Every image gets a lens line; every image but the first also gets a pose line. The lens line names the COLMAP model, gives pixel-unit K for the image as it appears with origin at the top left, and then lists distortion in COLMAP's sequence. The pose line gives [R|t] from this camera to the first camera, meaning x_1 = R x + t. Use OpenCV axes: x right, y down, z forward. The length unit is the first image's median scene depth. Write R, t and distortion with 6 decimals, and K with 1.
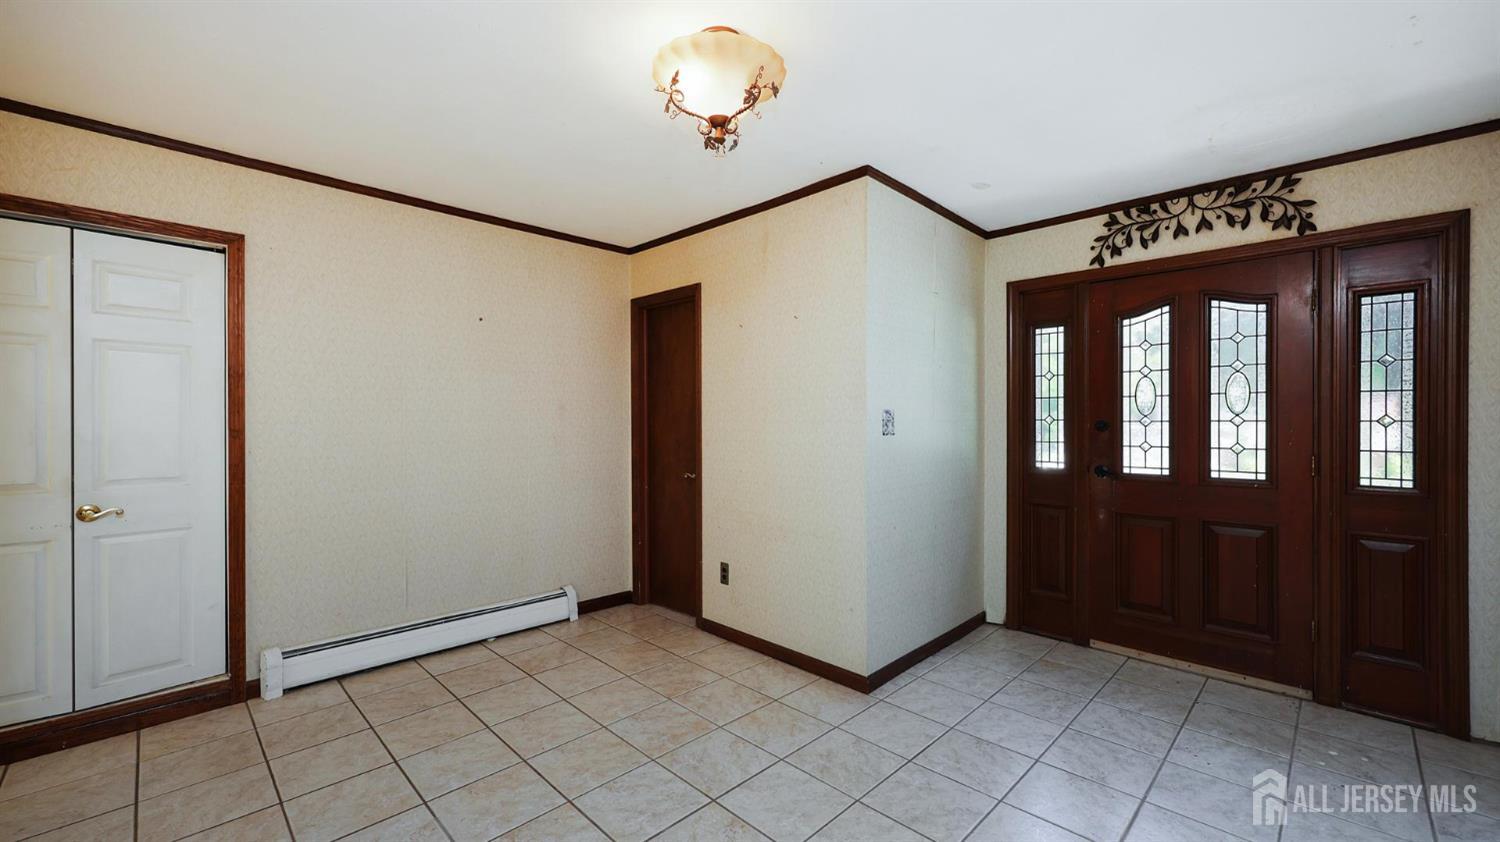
lens RADIAL K [[618.0, 0, 765.5], [0, 618.0, 421.1], [0, 0, 1]] dist [0.003089, 0.000064]
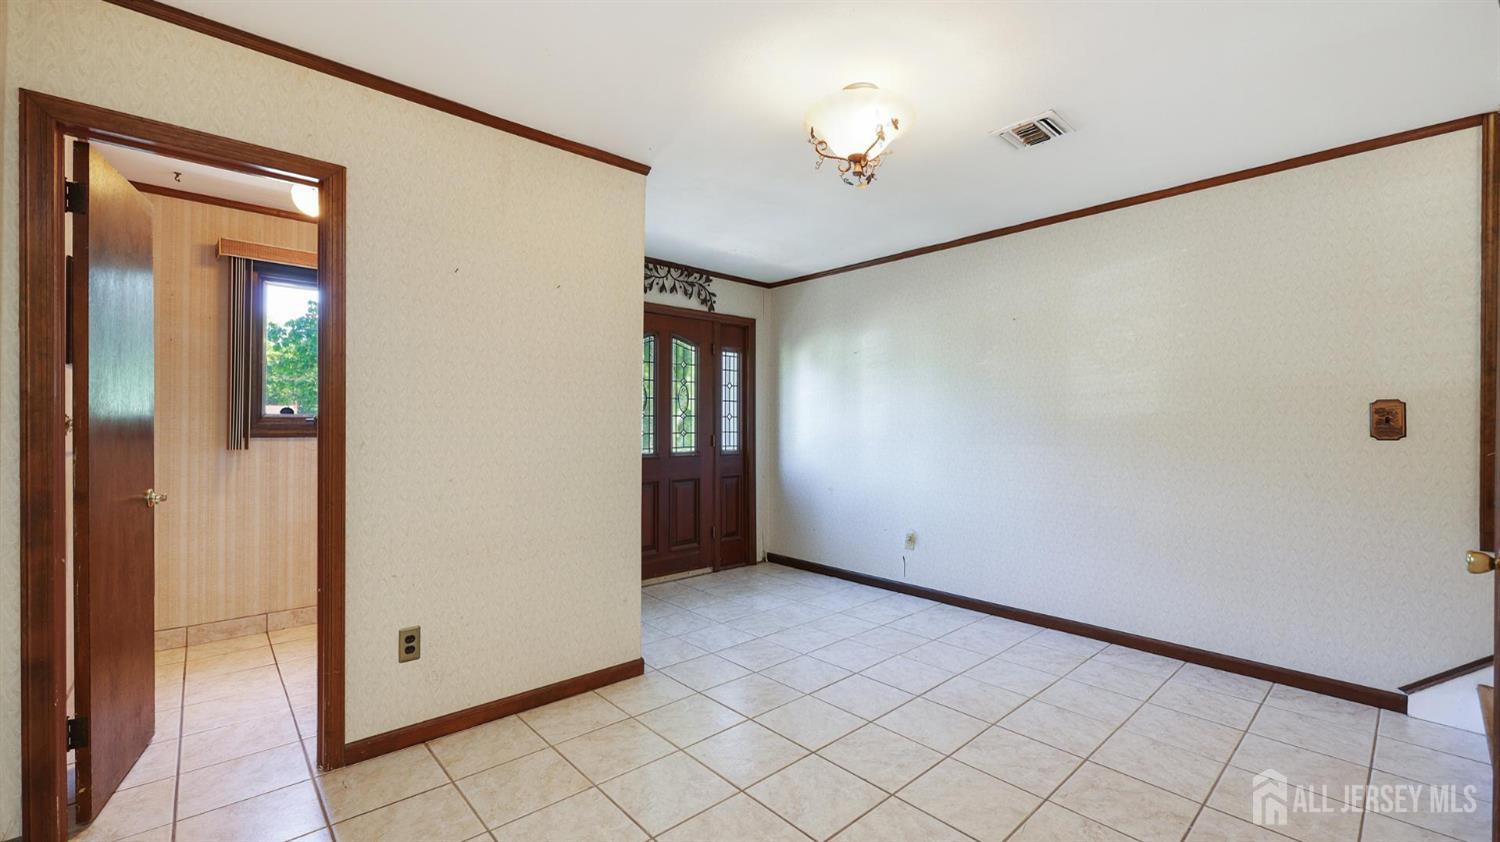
lens RADIAL K [[618.0, 0, 760.1], [0, 618.0, 420.9], [0, 0, 1]] dist [0.003089, 0.000064]
pose [[0.043754, -0.000859, 0.999042, -0.874201], [-0.010305, 0.999946, 0.001311, 0.007941], [-0.998989, -0.010352, 0.043743, 0.757519]]
